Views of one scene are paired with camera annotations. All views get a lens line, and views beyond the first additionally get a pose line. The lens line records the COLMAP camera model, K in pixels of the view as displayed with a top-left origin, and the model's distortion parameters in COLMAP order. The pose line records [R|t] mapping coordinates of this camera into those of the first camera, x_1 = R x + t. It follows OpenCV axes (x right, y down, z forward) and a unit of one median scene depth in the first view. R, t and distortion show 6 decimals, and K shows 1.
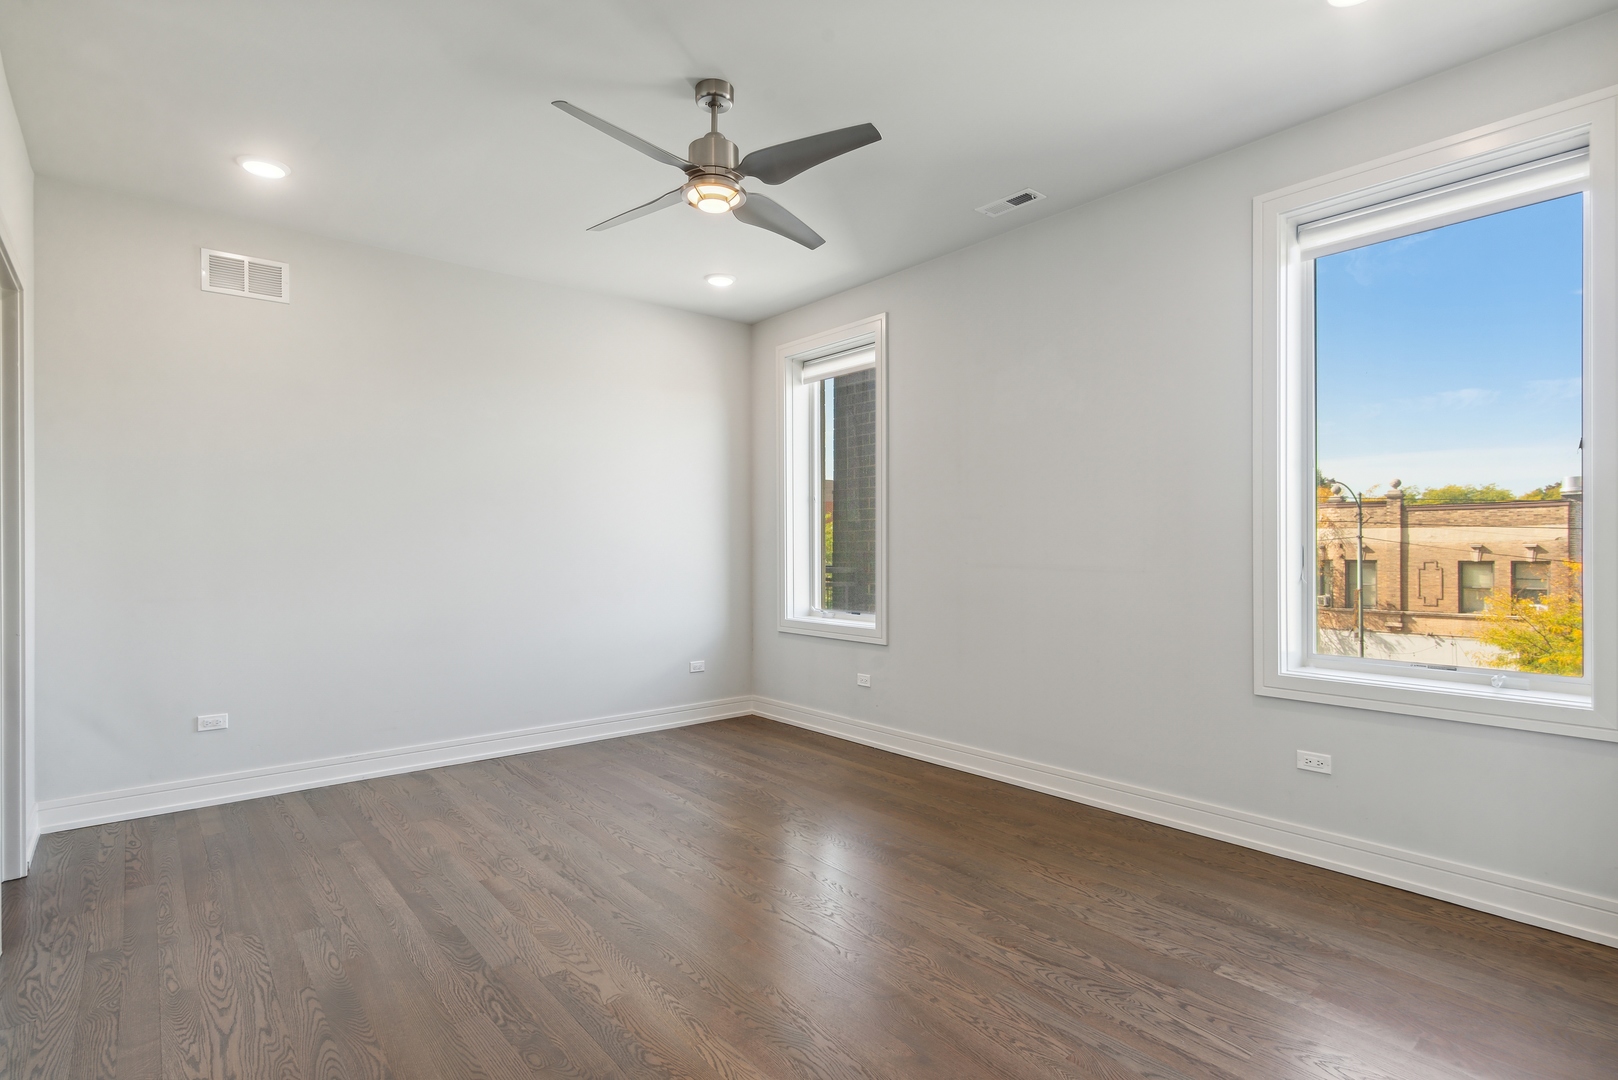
lens RADIAL K [[792.3, 0, 807.6], [0, 792.3, 549.4], [0, 0, 1]] dist [0.001886, 0.000274]
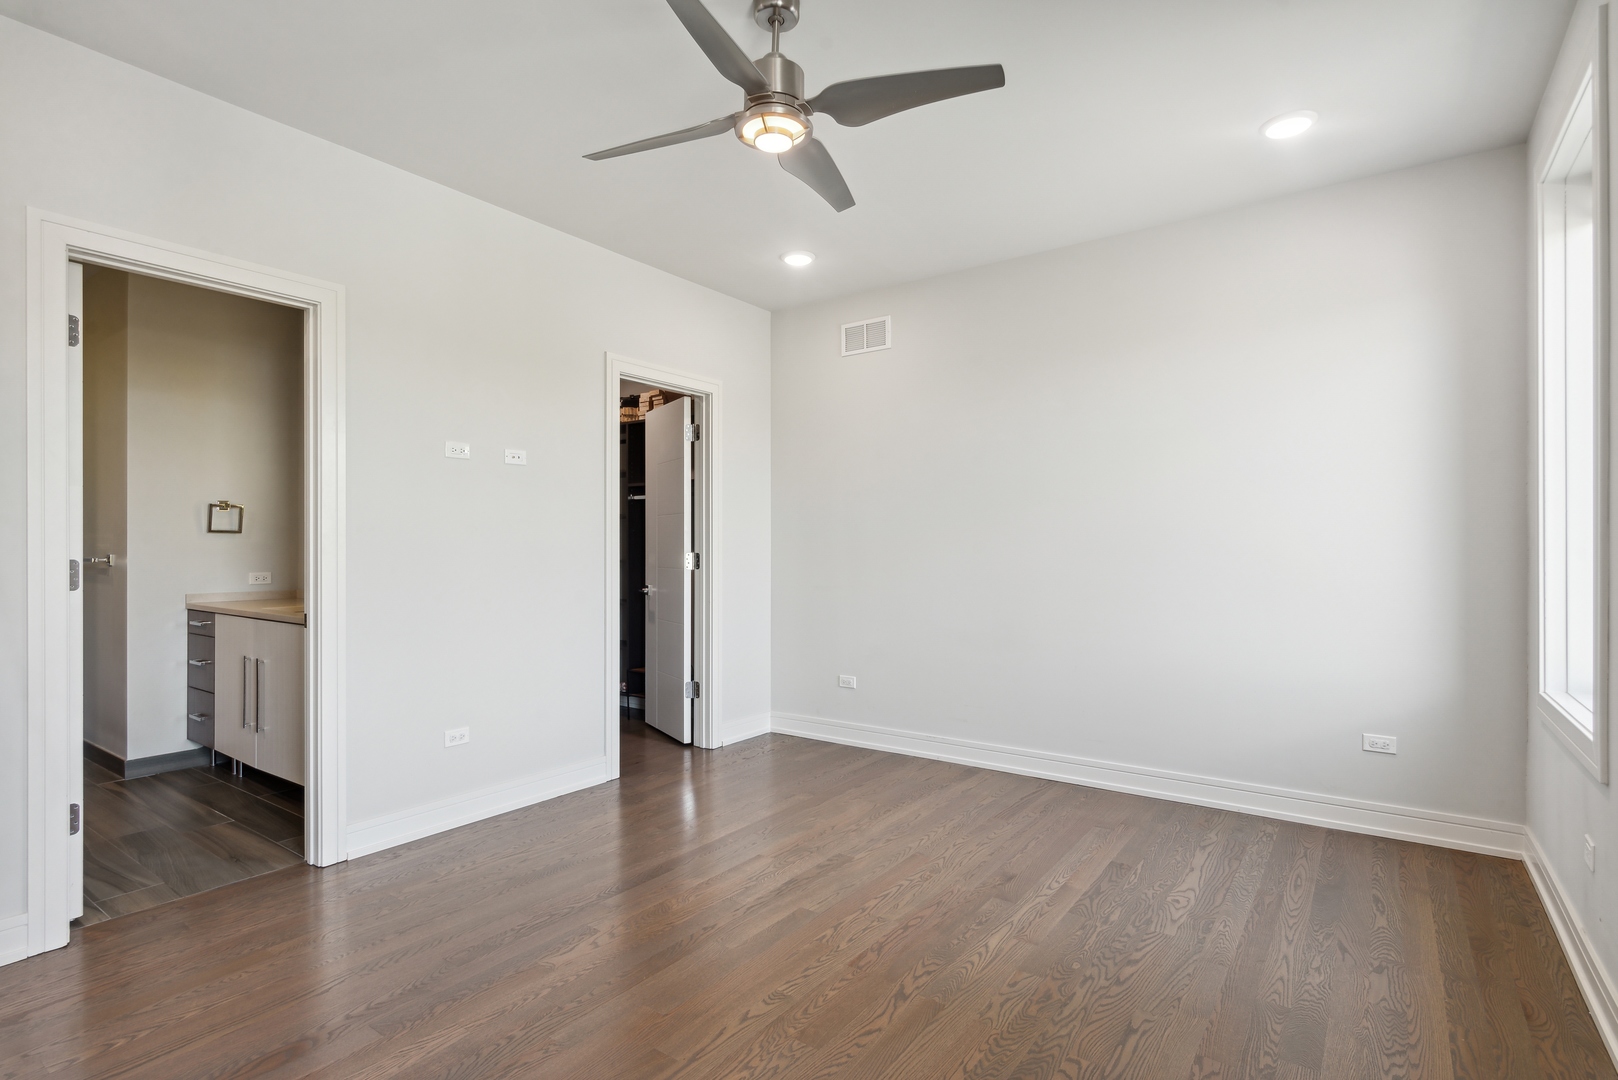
lens RADIAL K [[792.3, 0, 807.6], [0, 792.3, 549.4], [0, 0, 1]] dist [0.001886, 0.000274]
pose [[0.254425, 0.004768, -0.967081, 0.494874], [-0.003219, 0.999986, 0.004083, -0.007595], [0.967087, 0.002075, 0.254437, 0.582698]]
